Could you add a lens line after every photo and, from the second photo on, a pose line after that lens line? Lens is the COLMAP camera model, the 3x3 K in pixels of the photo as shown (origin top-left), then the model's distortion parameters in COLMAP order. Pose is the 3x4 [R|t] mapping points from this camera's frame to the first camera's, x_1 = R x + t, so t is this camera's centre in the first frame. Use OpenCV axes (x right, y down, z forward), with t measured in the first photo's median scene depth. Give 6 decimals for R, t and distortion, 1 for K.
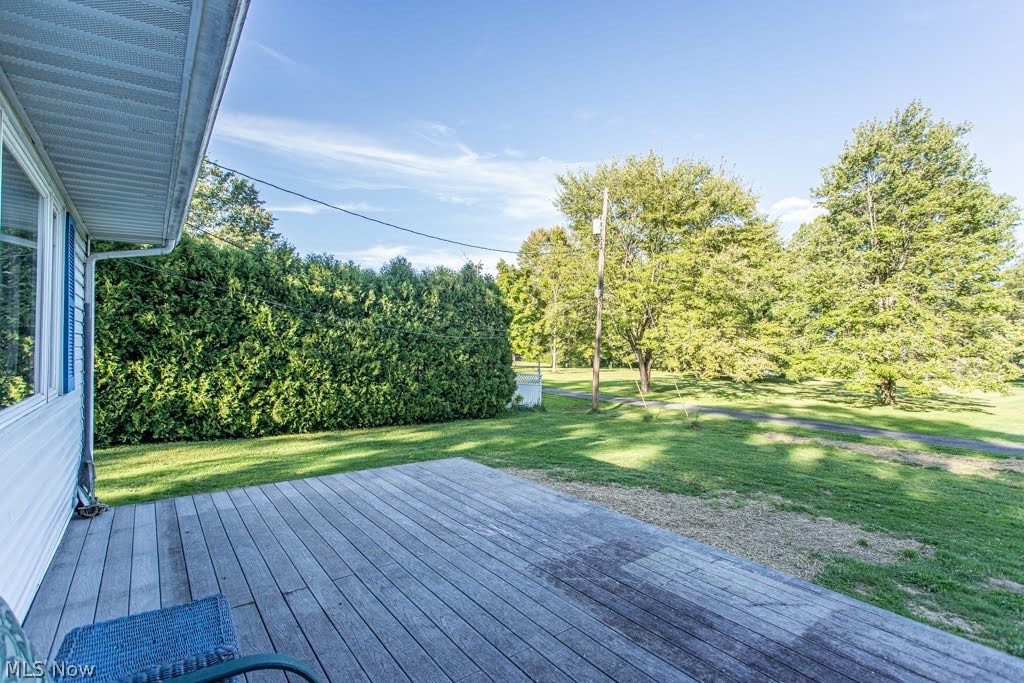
lens RADIAL K [[486.3, 0, 512.0], [0, 486.3, 341.5], [0, 0, 1]] dist [0.007551, 0.000023]
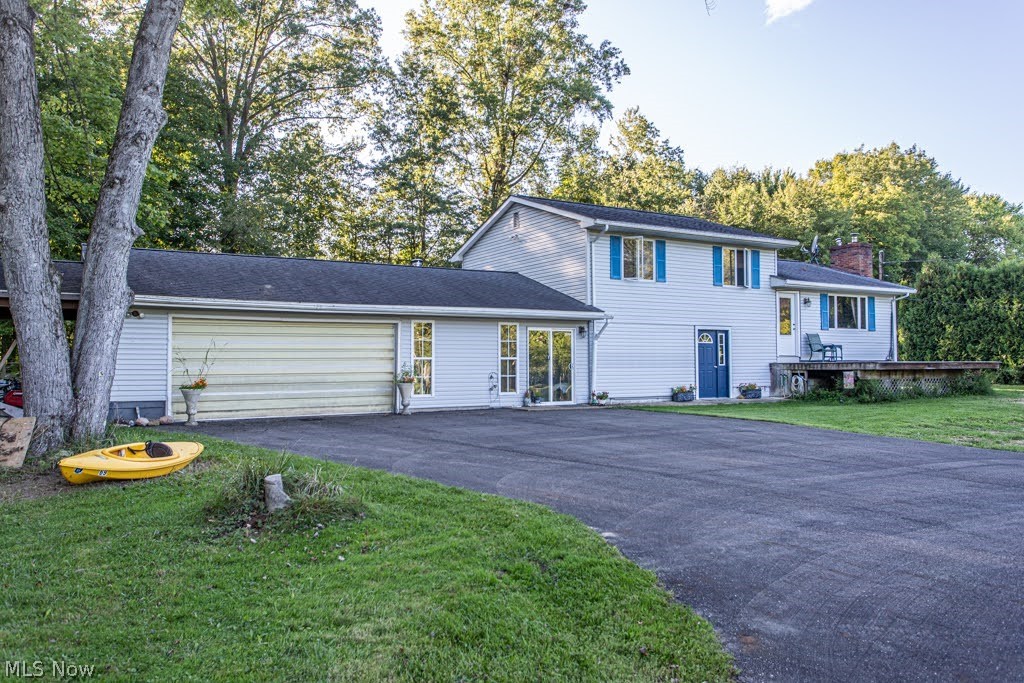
lens RADIAL K [[782.3, 0, 512.0], [0, 782.3, 341.5], [0, 0, 1]] dist [0.008366, 0.003528]
pose [[-0.107698, -0.039248, -0.993409, 2.253137], [0.017431, 0.998992, -0.041358, 0.144153], [0.994031, -0.021771, -0.106905, -0.547802]]
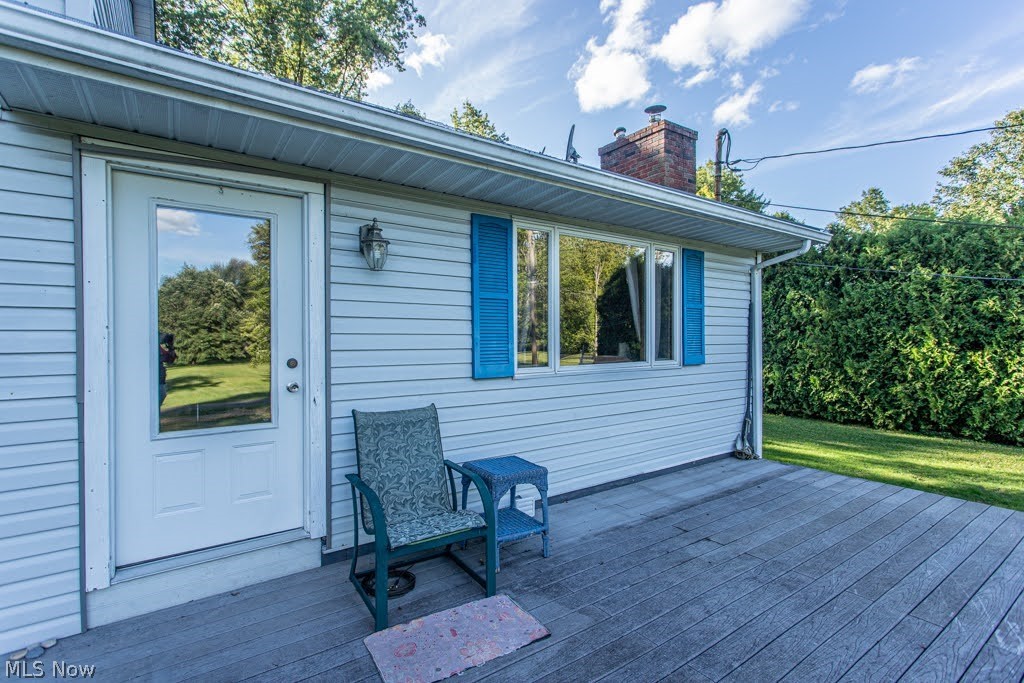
lens RADIAL K [[486.3, 0, 512.0], [0, 486.3, 341.5], [0, 0, 1]] dist [0.007551, 0.000023]
pose [[-0.025249, 0.002495, -0.999678, 0.188150], [0.014790, 0.999888, 0.002122, 0.006007], [0.999572, -0.014731, -0.025283, 0.142652]]
